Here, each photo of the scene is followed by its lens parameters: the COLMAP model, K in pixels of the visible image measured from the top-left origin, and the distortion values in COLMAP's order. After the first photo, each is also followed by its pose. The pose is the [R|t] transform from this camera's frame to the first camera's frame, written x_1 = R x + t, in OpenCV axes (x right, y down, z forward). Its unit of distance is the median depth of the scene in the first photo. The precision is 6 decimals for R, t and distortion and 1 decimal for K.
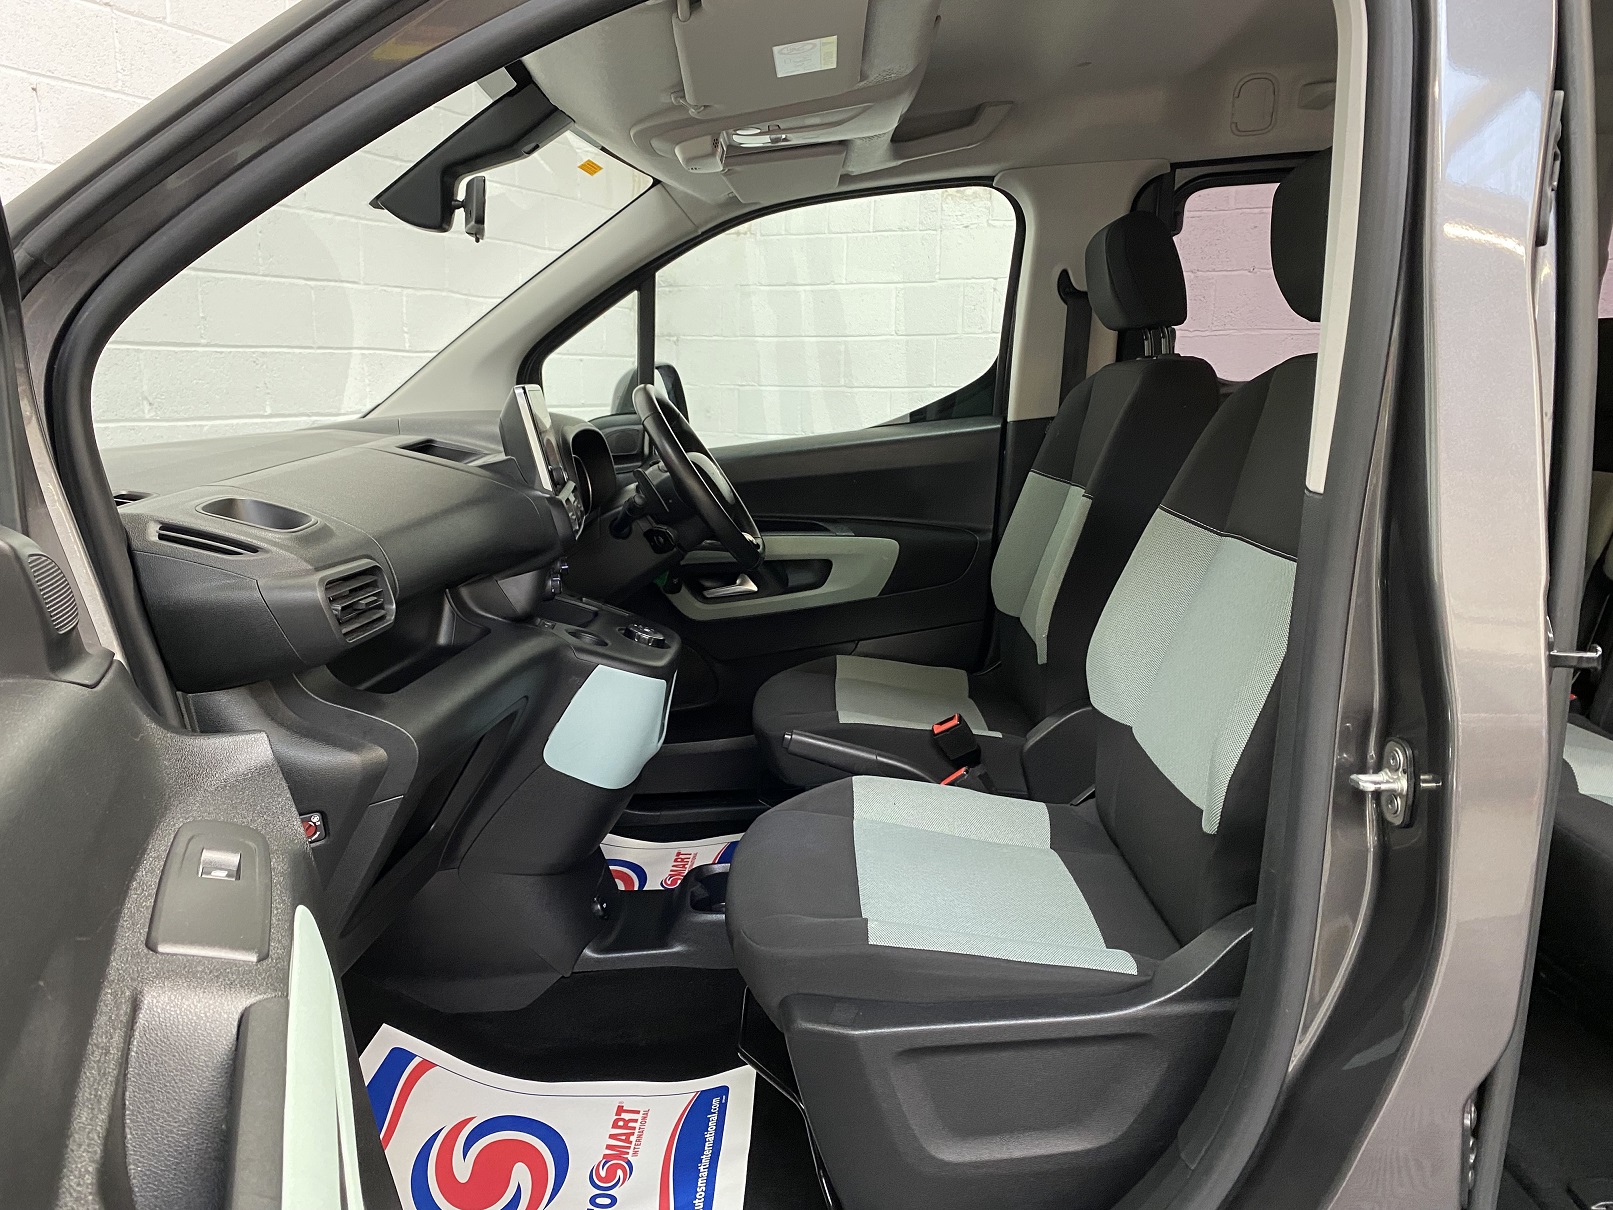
lens RADIAL K [[1211.4, 0, 787.2], [0, 1211.4, 596.1], [0, 0, 1]] dist [0.009398, 0.001509]
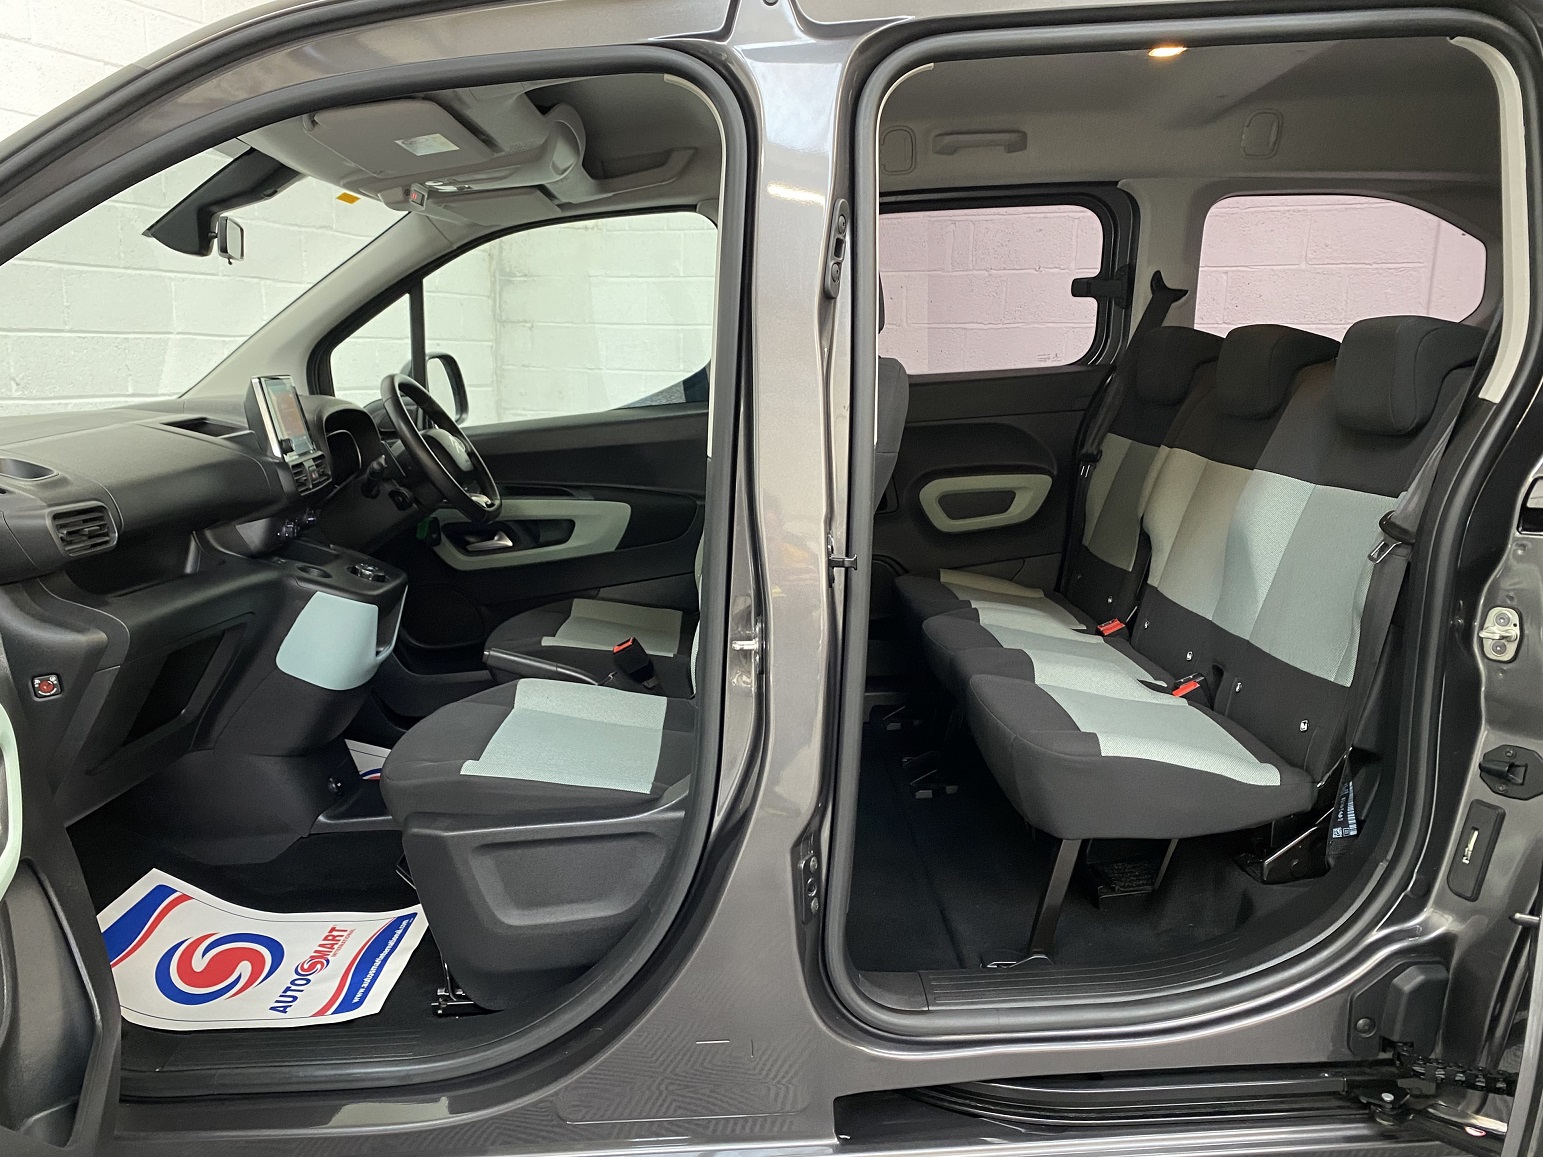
lens RADIAL K [[1199.7, 0, 735.5], [0, 1199.7, 579.6], [0, 0, 1]] dist [0.005816, -0.004909]
pose [[0.999558, 0.001775, 0.029687, 0.190972], [-0.001902, 0.999989, 0.004245, 0.028508], [-0.029679, -0.004299, 0.999550, -0.228081]]
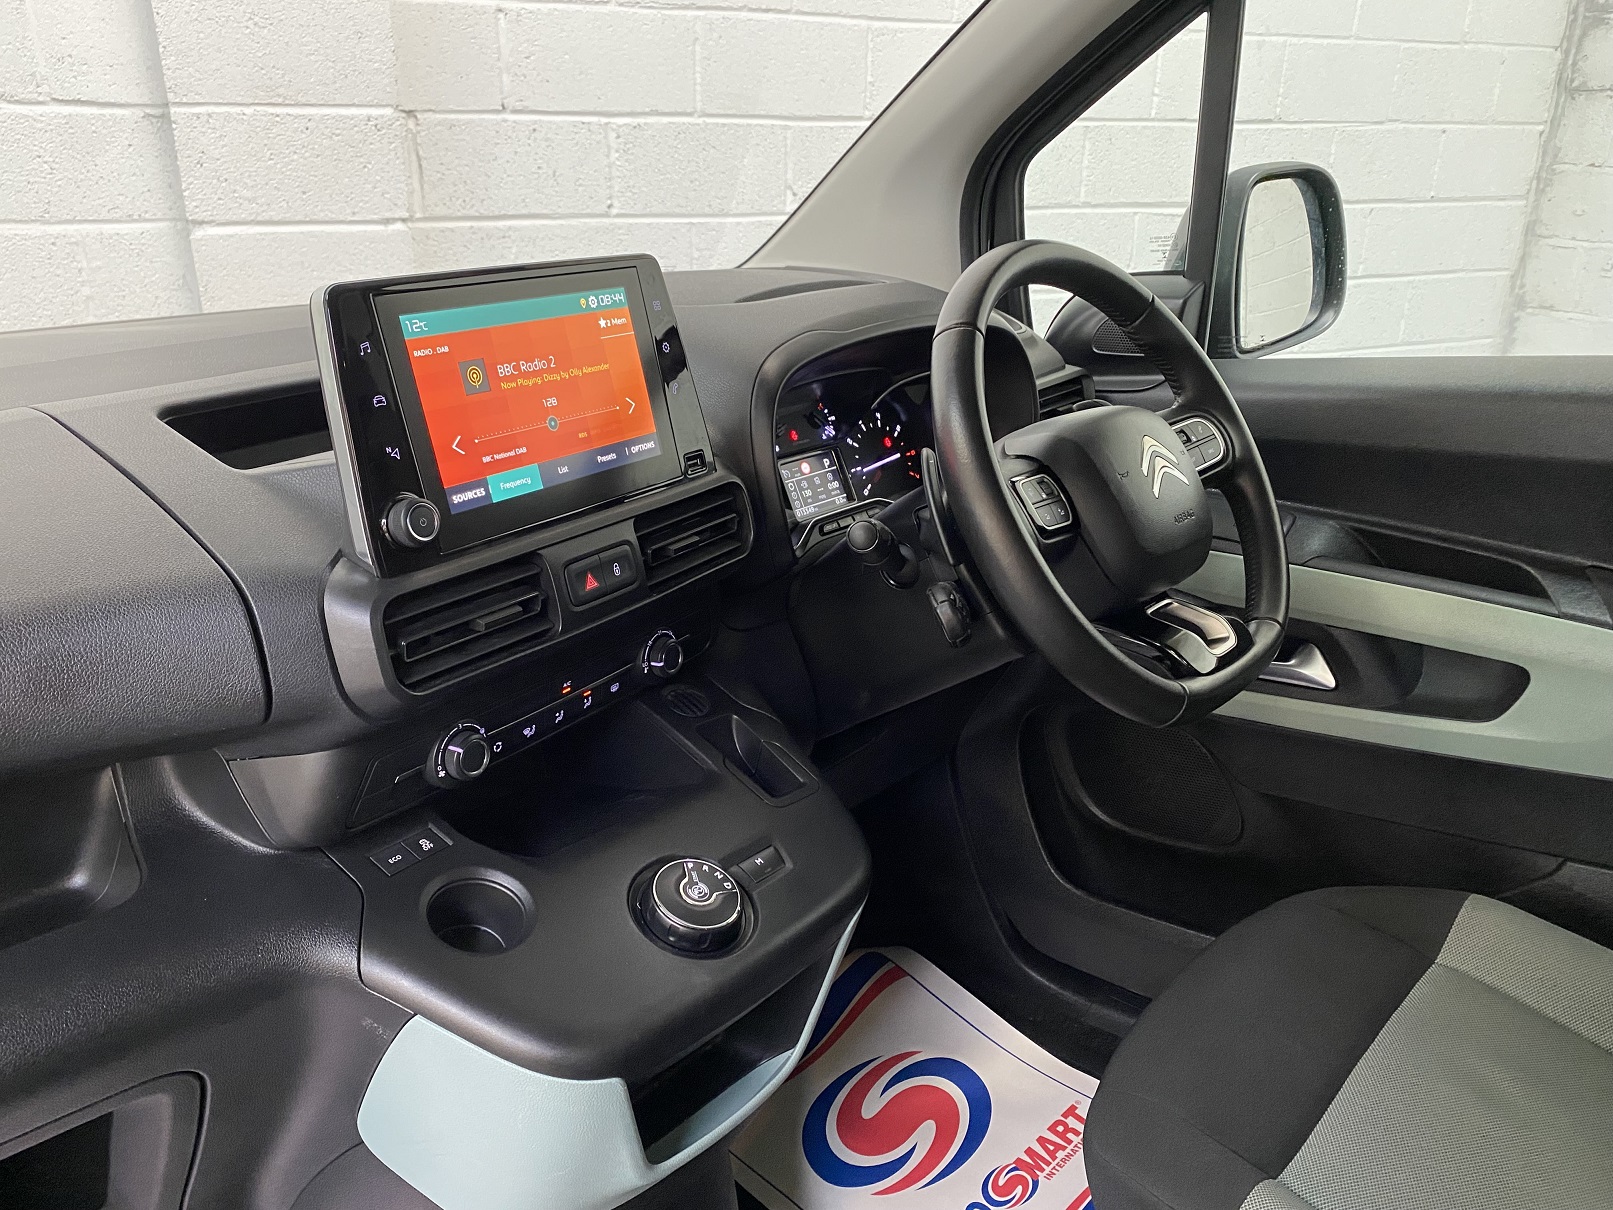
lens RADIAL K [[1228.2, 0, 806.5], [0, 1228.2, 605.0], [0, 0, 1]] dist [0.042322, -0.042395]
pose [[0.765575, 0.233358, -0.599533, 0.116160], [-0.120482, 0.967413, 0.222700, -0.139363], [0.631965, -0.098261, 0.768743, 0.601258]]
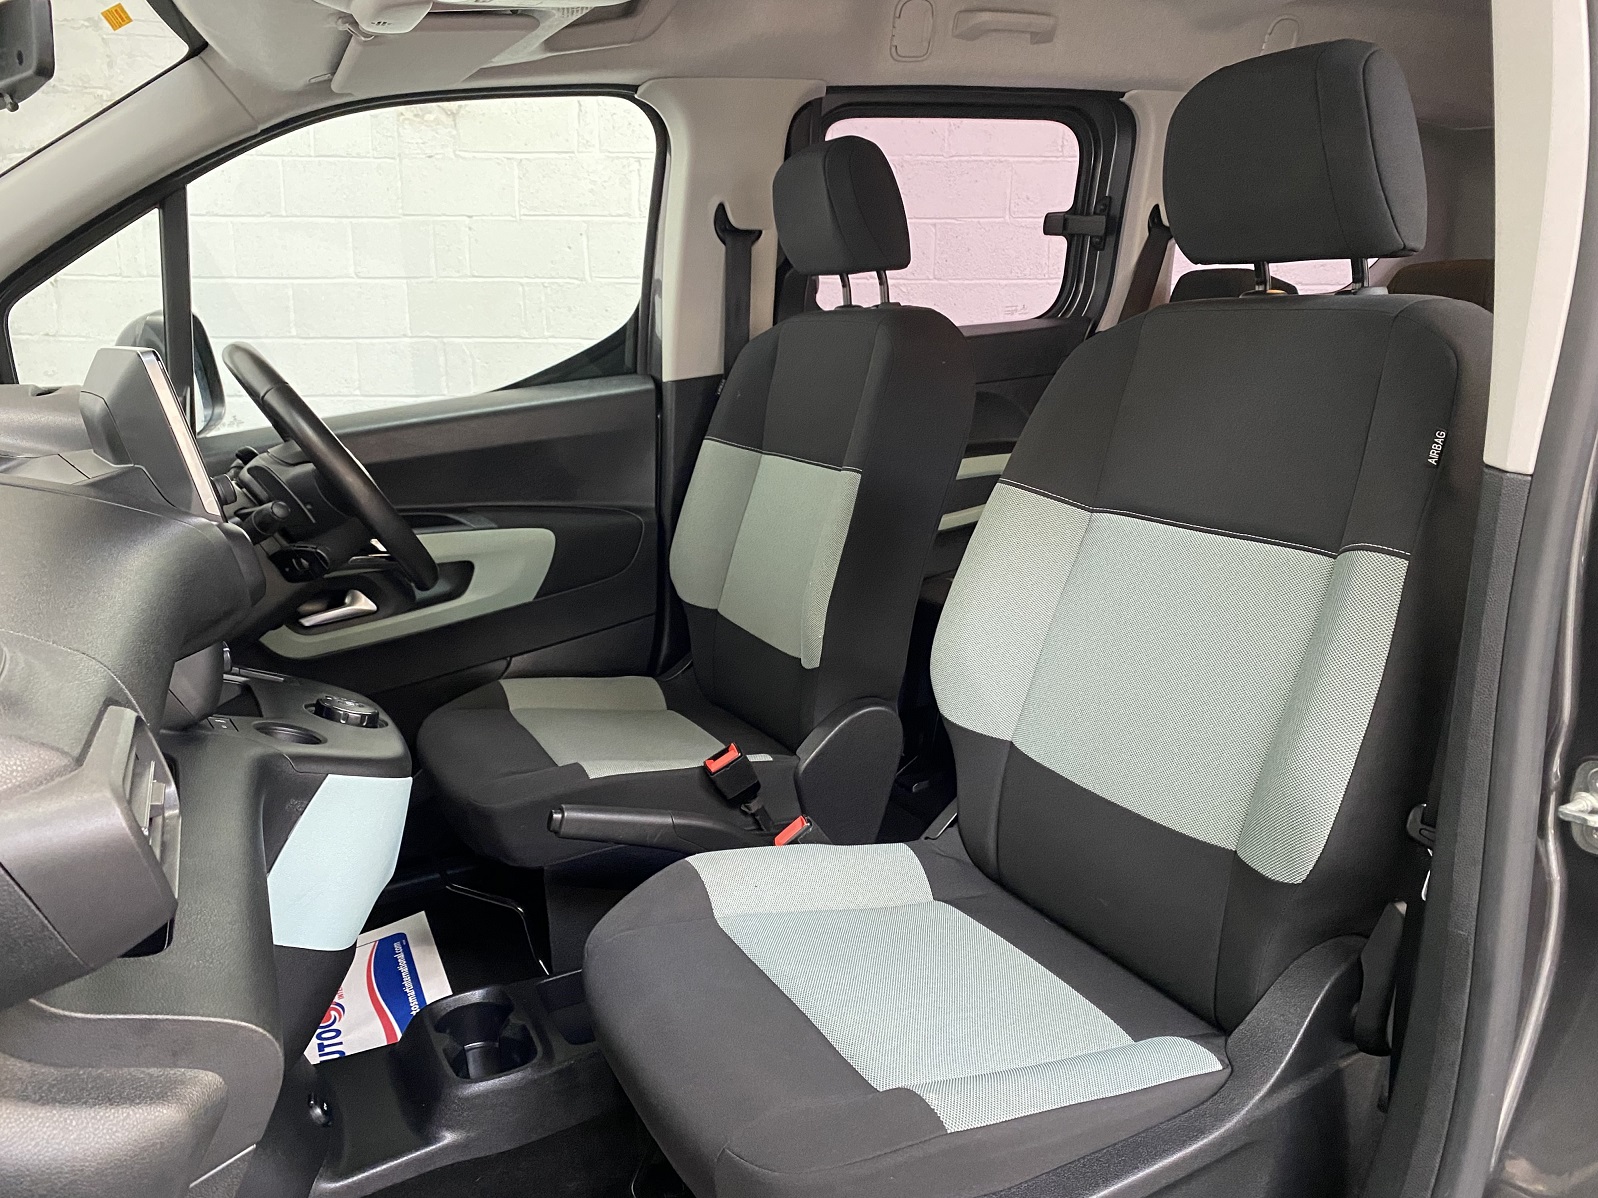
lens RADIAL K [[1216.8, 0, 799.0], [0, 1216.8, 599.0], [0, 0, 1]] dist [0.042322, -0.042395]
pose [[0.887107, -0.108003, 0.448750, -0.161863], [0.088884, 0.994014, 0.063525, -0.043831], [-0.452925, -0.016467, 0.891397, 0.216239]]
